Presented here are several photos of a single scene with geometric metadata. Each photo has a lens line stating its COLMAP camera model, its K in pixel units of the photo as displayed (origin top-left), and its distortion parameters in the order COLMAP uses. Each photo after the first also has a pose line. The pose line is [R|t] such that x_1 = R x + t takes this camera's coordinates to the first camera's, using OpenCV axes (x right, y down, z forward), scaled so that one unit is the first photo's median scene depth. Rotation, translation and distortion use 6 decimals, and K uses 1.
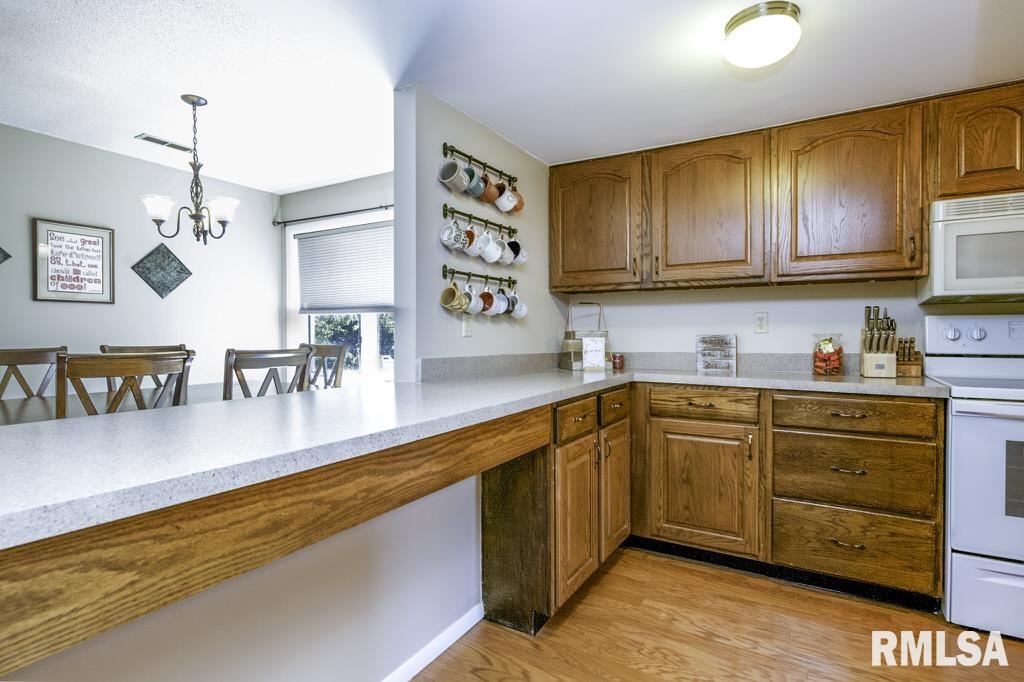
lens RADIAL K [[520.3, 0, 508.6], [0, 520.3, 332.7], [0, 0, 1]] dist [0.002790, 0.000010]
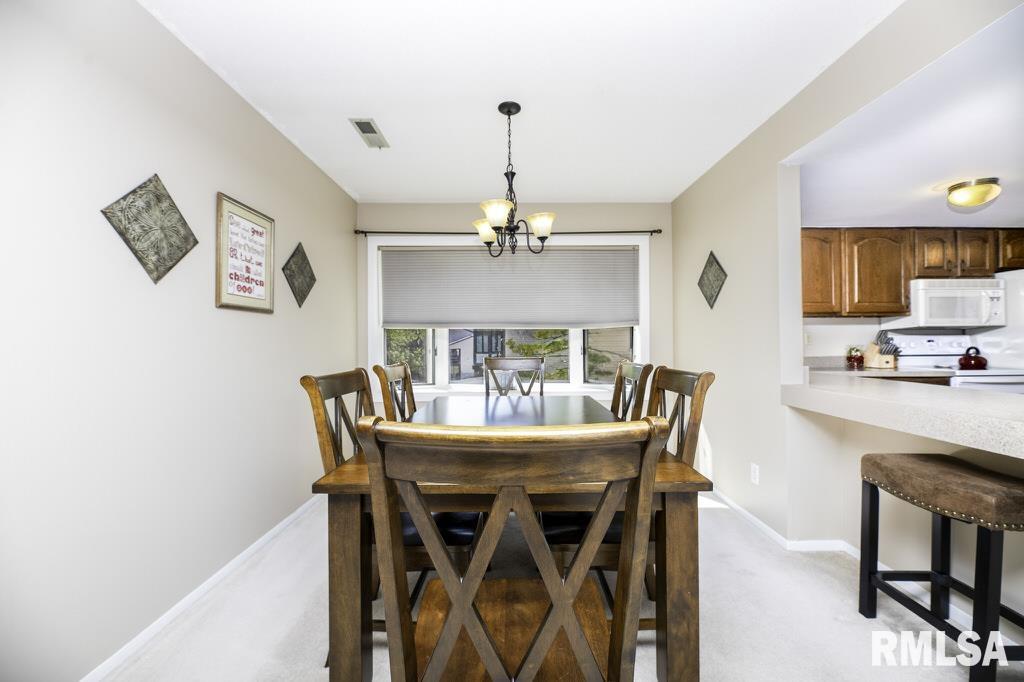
lens RADIAL K [[420.3, 0, 509.5], [0, 420.3, 333.8], [0, 0, 1]] dist [0.002854, -0.000088]
pose [[0.853503, 0.006329, 0.521050, -1.091445], [0.006201, 0.999732, -0.022300, -0.010519], [-0.521051, 0.022264, 0.853235, 0.373927]]
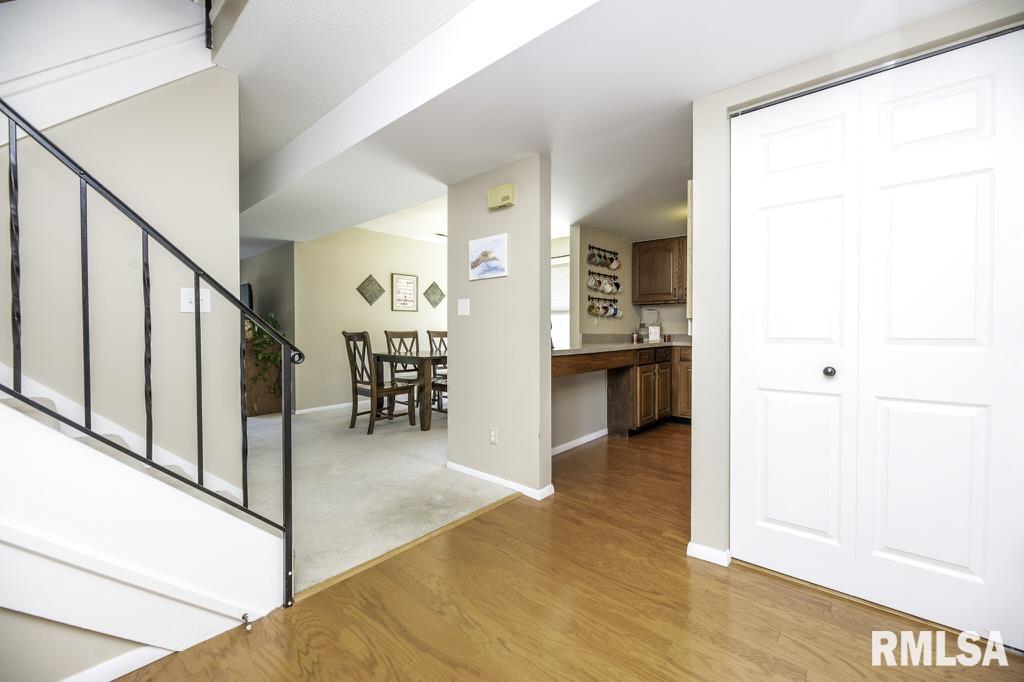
lens RADIAL K [[420.3, 0, 511.2], [0, 420.3, 338.5], [0, 0, 1]] dist [0.002854, -0.000088]
pose [[0.984137, 0.003390, -0.177379, -0.114507], [0.000199, 0.999796, 0.020210, 0.026556], [0.177411, -0.019924, 0.983935, -0.850825]]
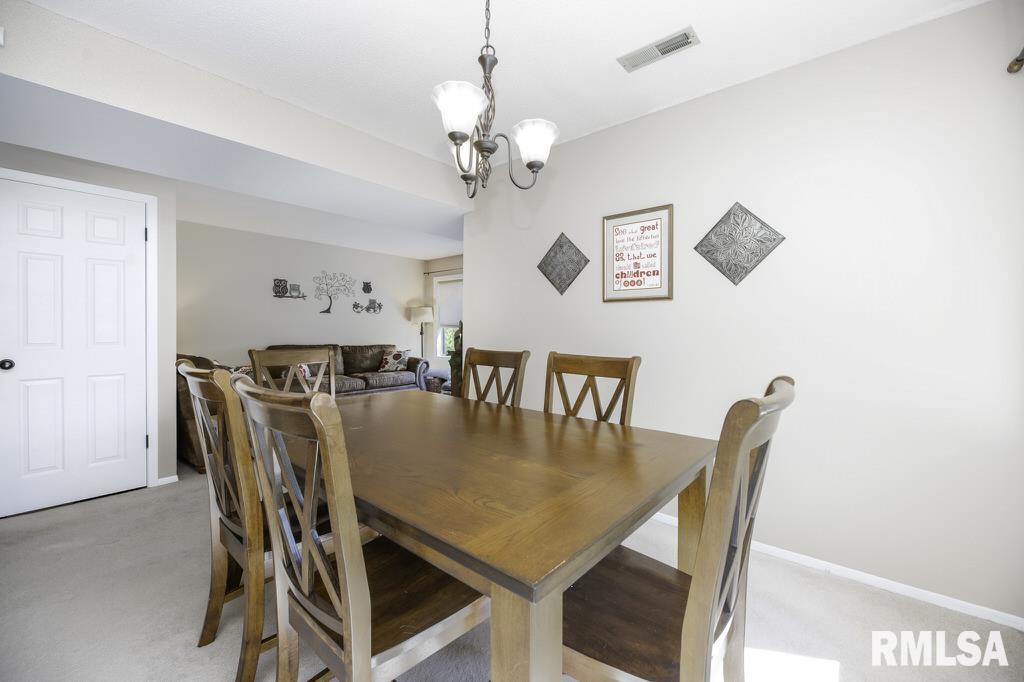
lens RADIAL K [[419.3, 0, 510.6], [0, 419.3, 334.3], [0, 0, 1]] dist [-0.002532, -0.000157]
pose [[-0.165641, 0.013686, -0.986091, -0.128410], [-0.007510, 0.999857, 0.015138, -0.013724], [0.986158, 0.009913, -0.165514, 1.206098]]
